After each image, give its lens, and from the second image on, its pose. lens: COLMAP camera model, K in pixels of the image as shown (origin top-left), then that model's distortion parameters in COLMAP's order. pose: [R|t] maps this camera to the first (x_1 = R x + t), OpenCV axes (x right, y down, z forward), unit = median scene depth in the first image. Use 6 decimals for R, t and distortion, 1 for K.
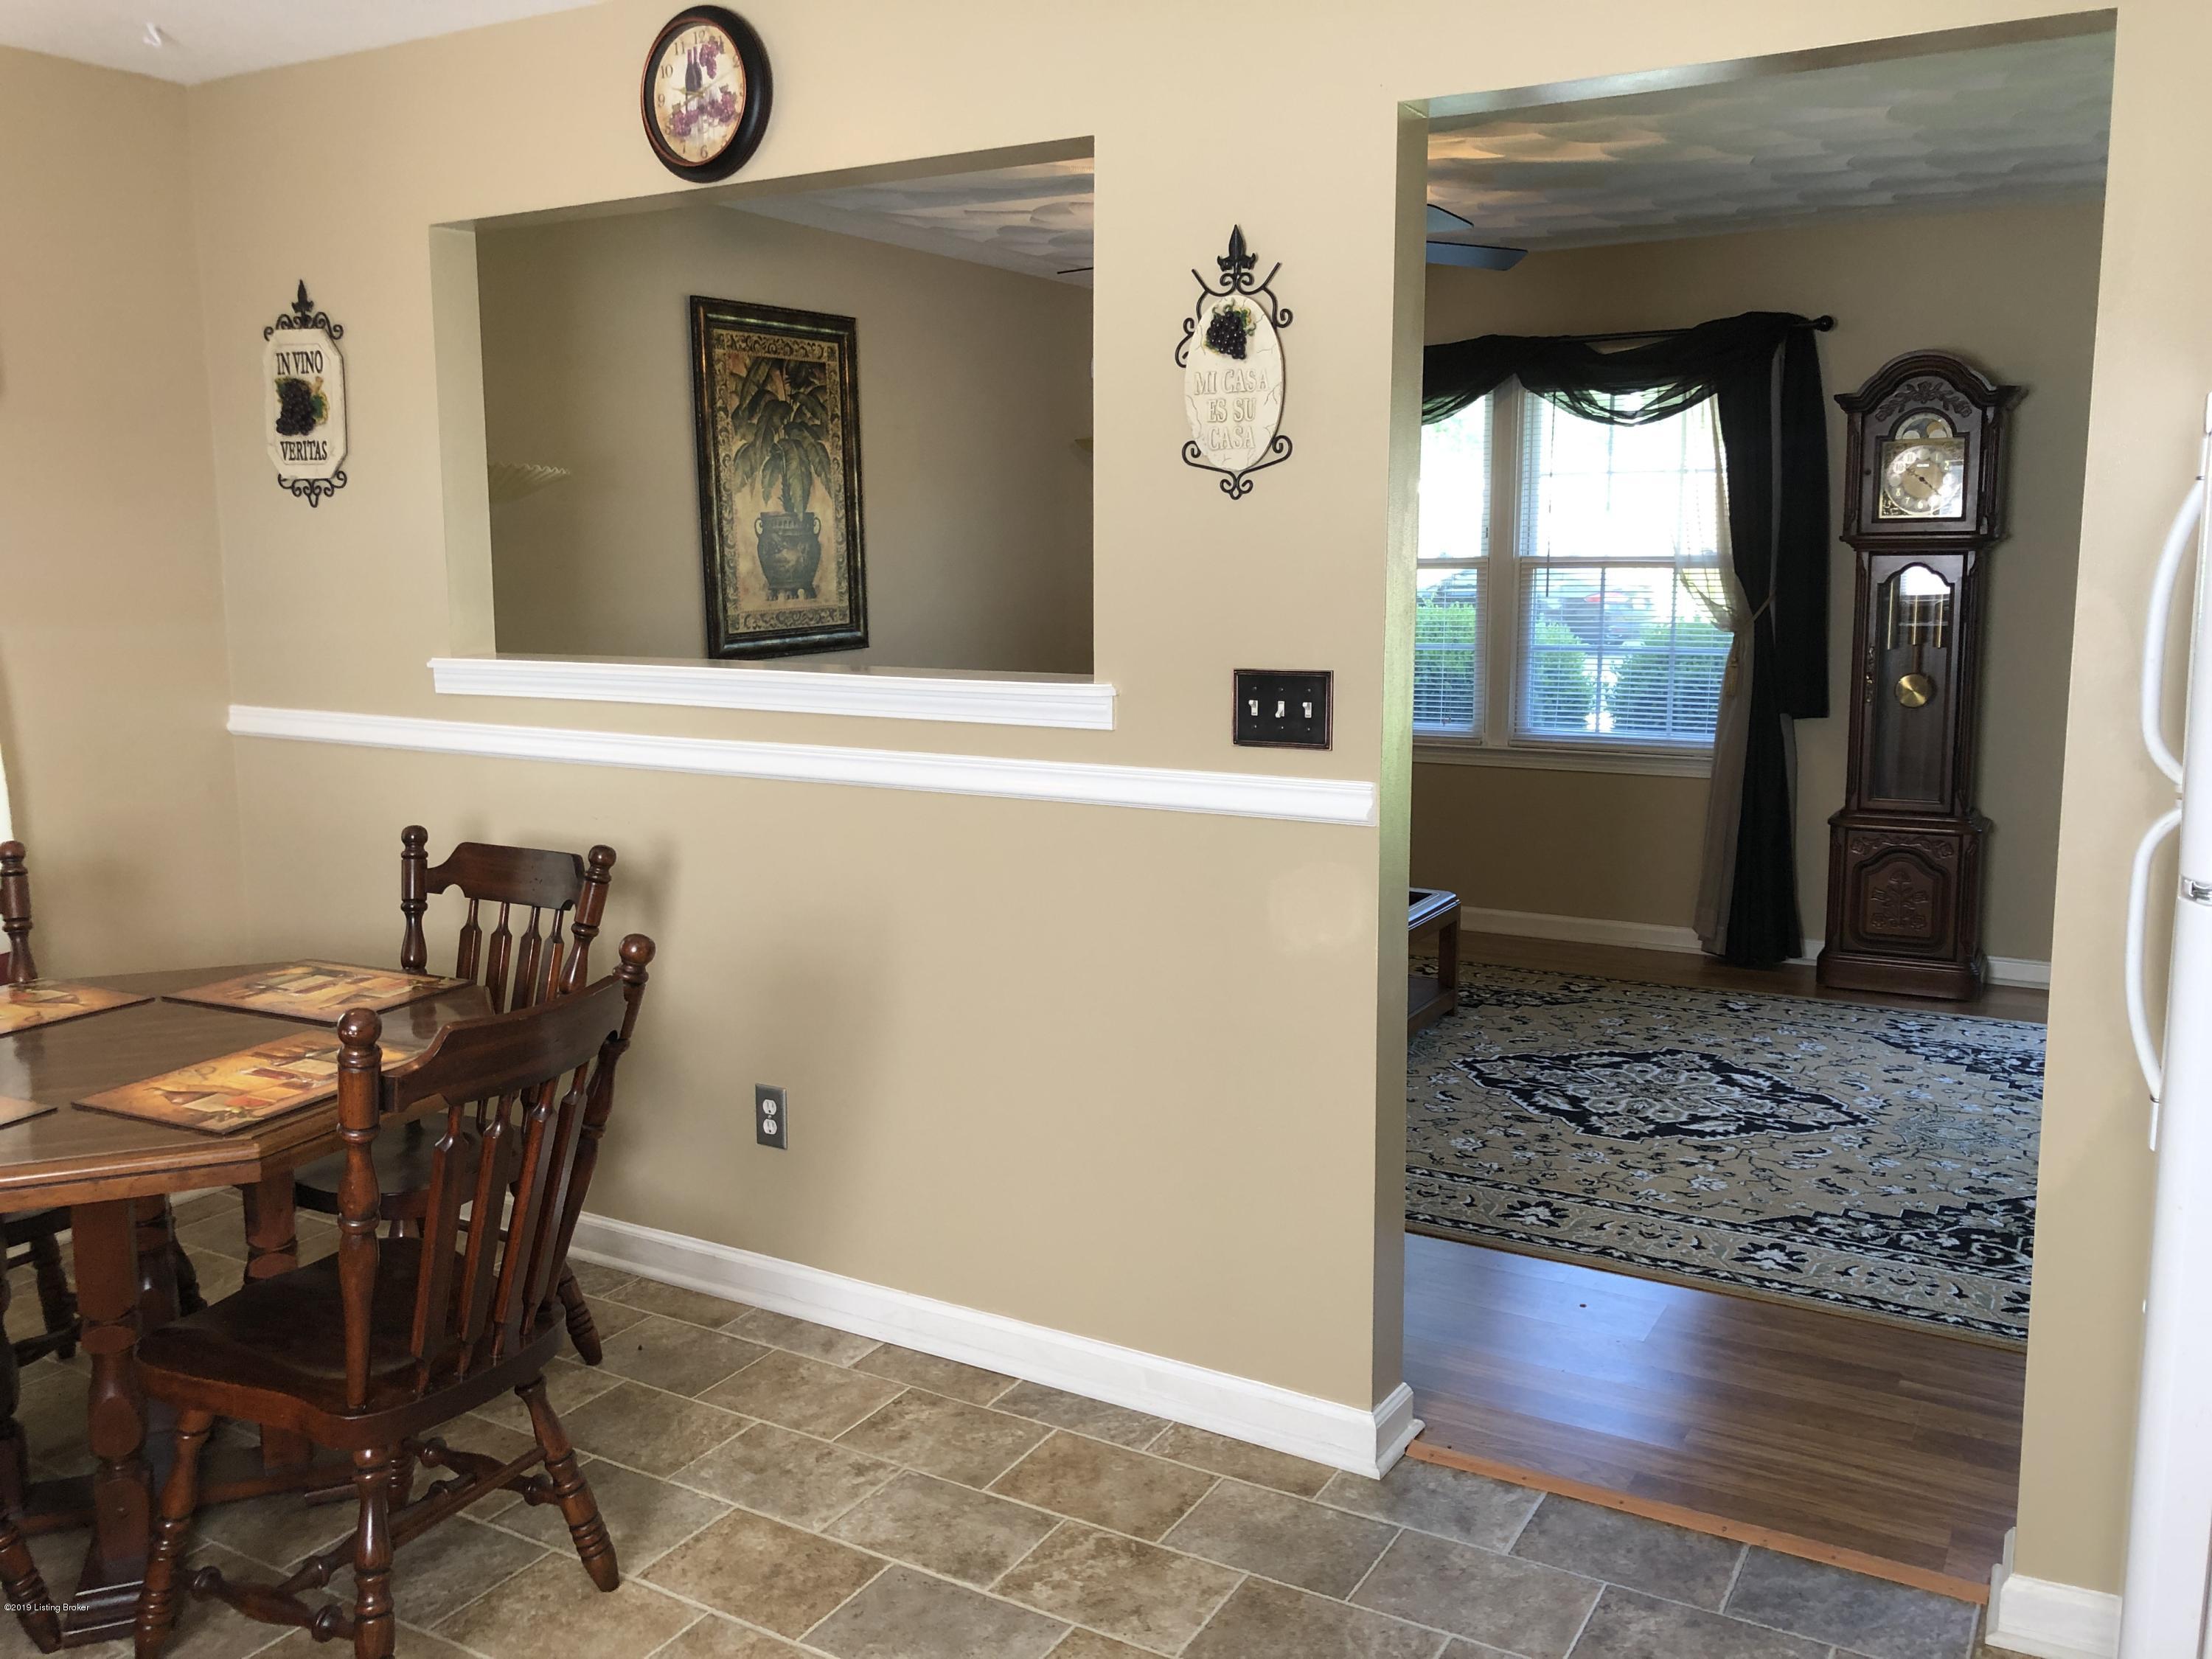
lens RADIAL K [[1799.1, 0, 1119.3], [0, 1799.1, 837.7], [0, 0, 1]] dist [0.112182, -0.290449]
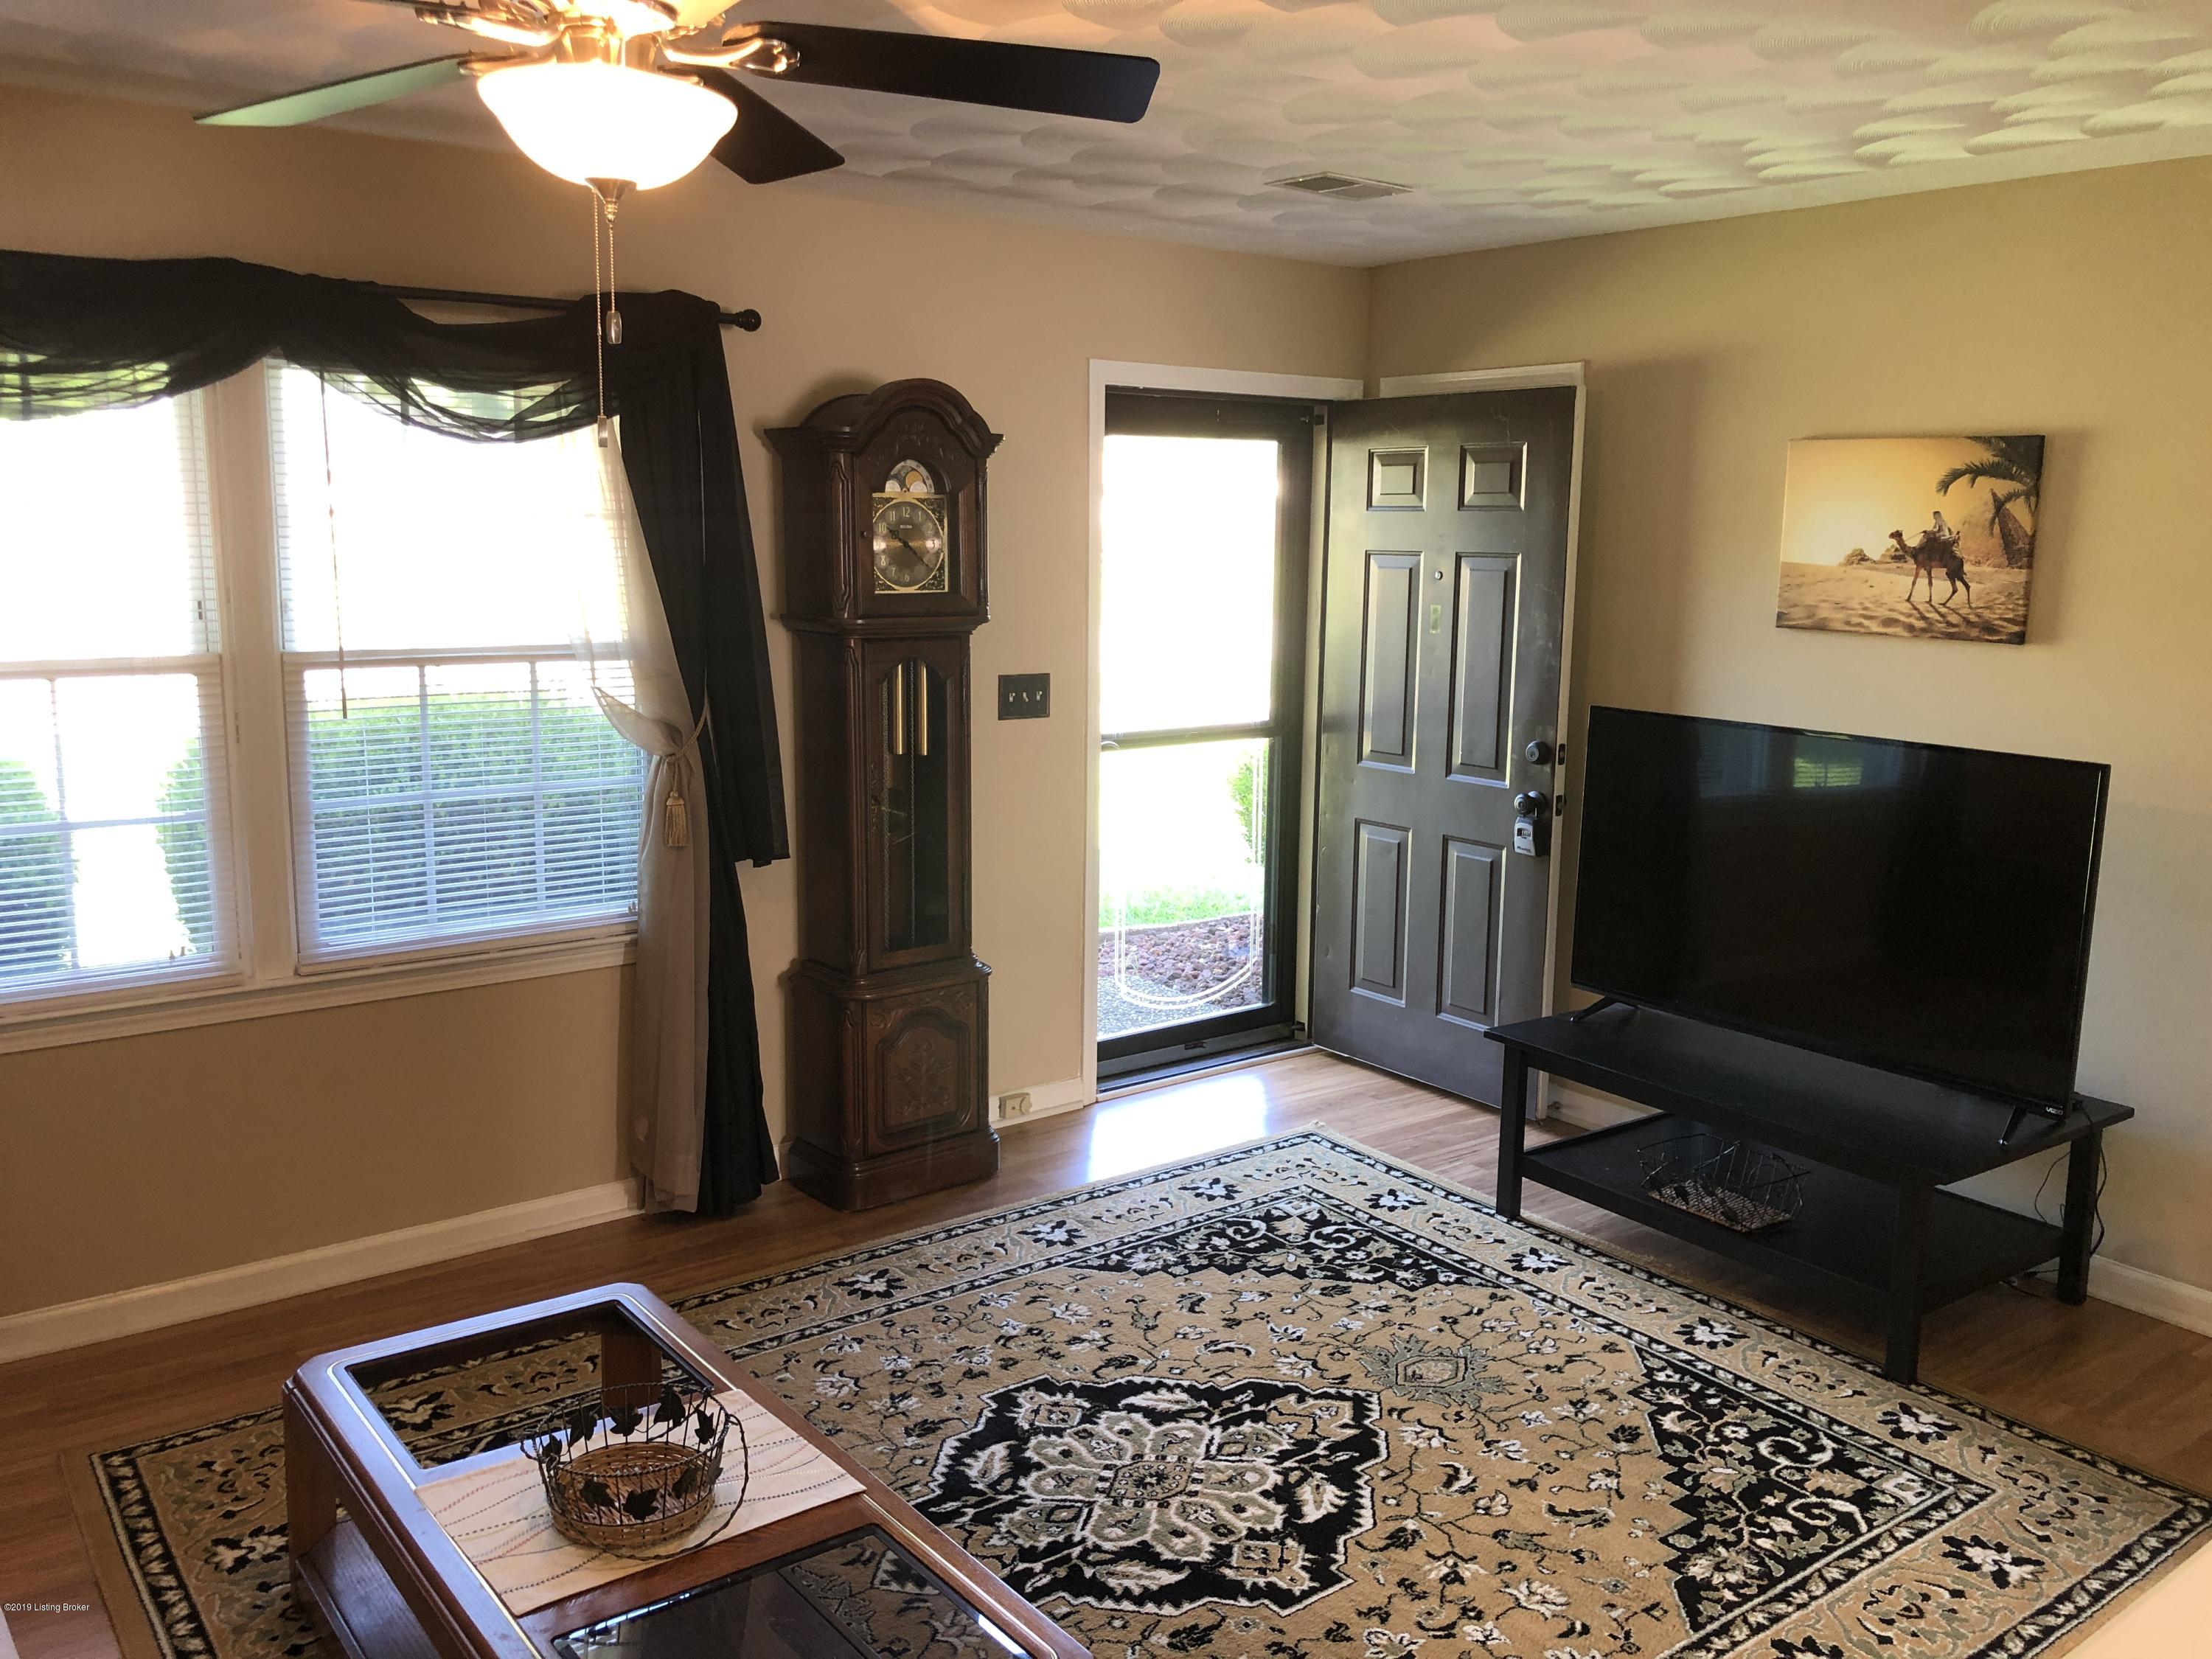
lens RADIAL K [[1818.3, 0, 1106.0], [0, 1818.3, 829.5], [0, 0, 1]] dist [0.010866, 0.011020]
pose [[0.381795, -0.142619, 0.913177, -0.263045], [0.133832, 0.986141, 0.098061, -0.149310], [-0.914506, 0.084773, 0.395590, 0.660243]]
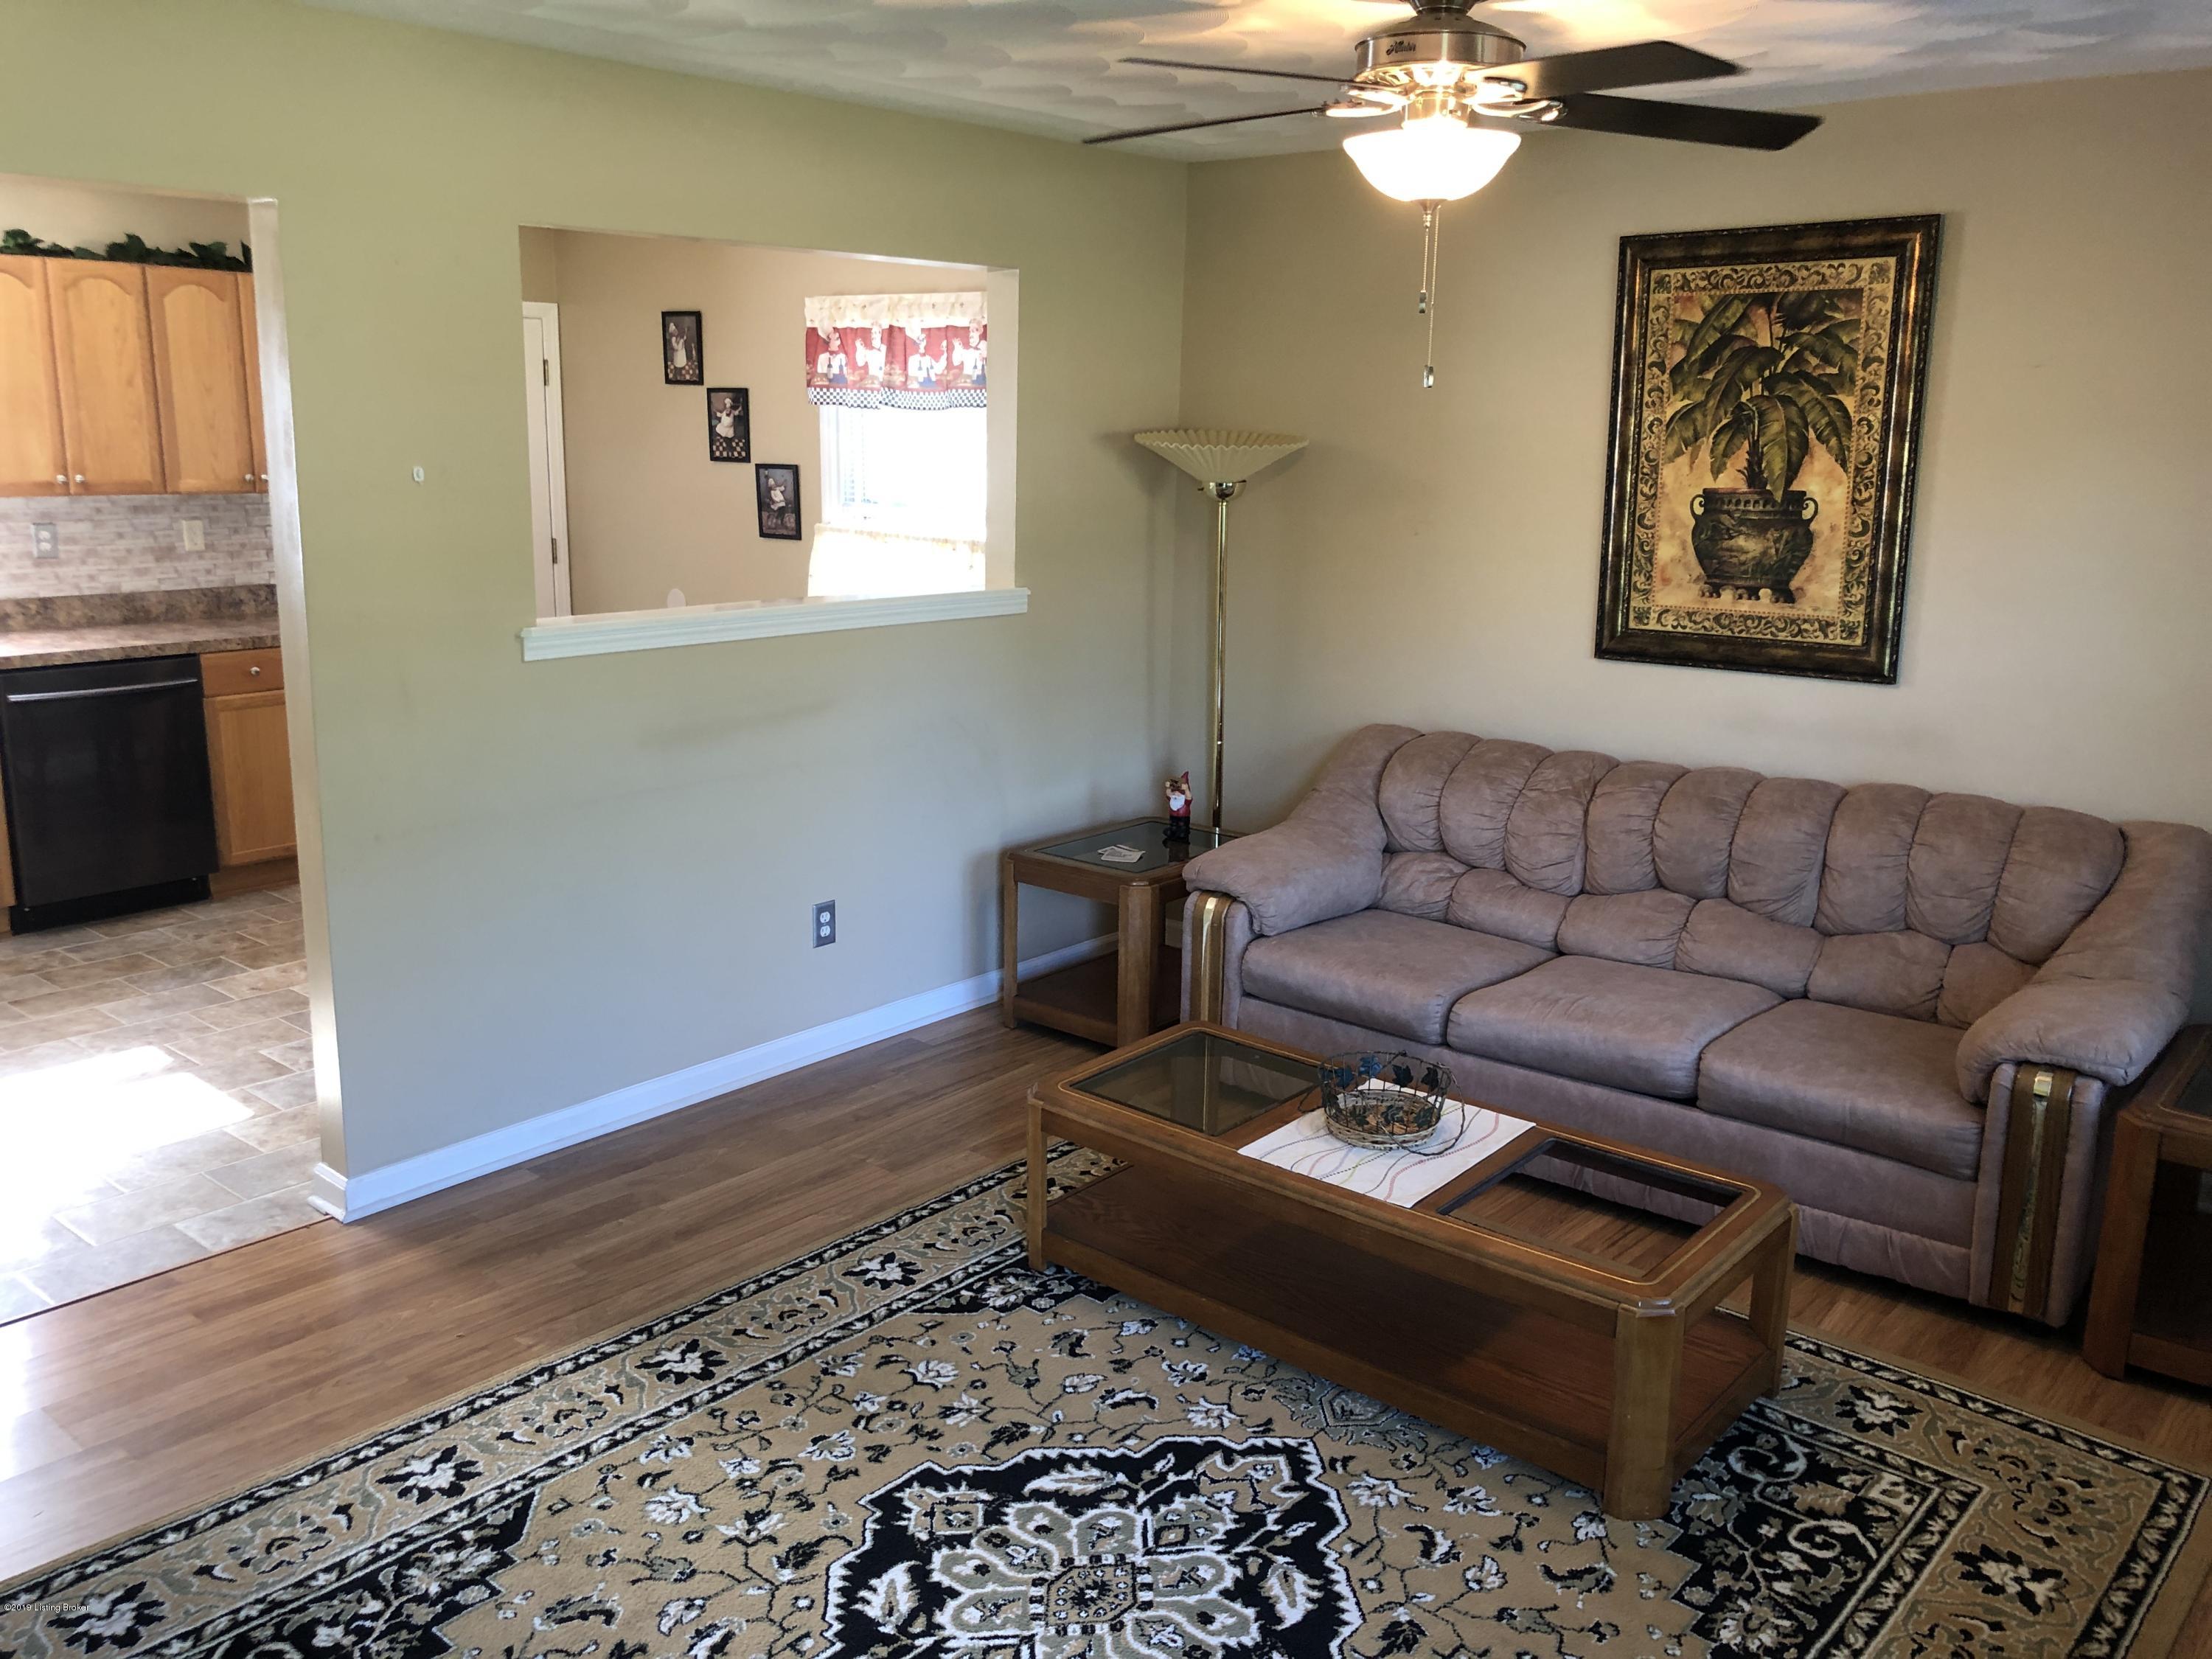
lens RADIAL K [[1818.3, 0, 1106.0], [0, 1818.3, 829.5], [0, 0, 1]] dist [0.010866, 0.011020]
pose [[-0.185293, 0.223600, -0.956906, 0.703197], [-0.177298, 0.950182, 0.256360, -0.206462], [0.966557, 0.217160, -0.136419, 0.932227]]
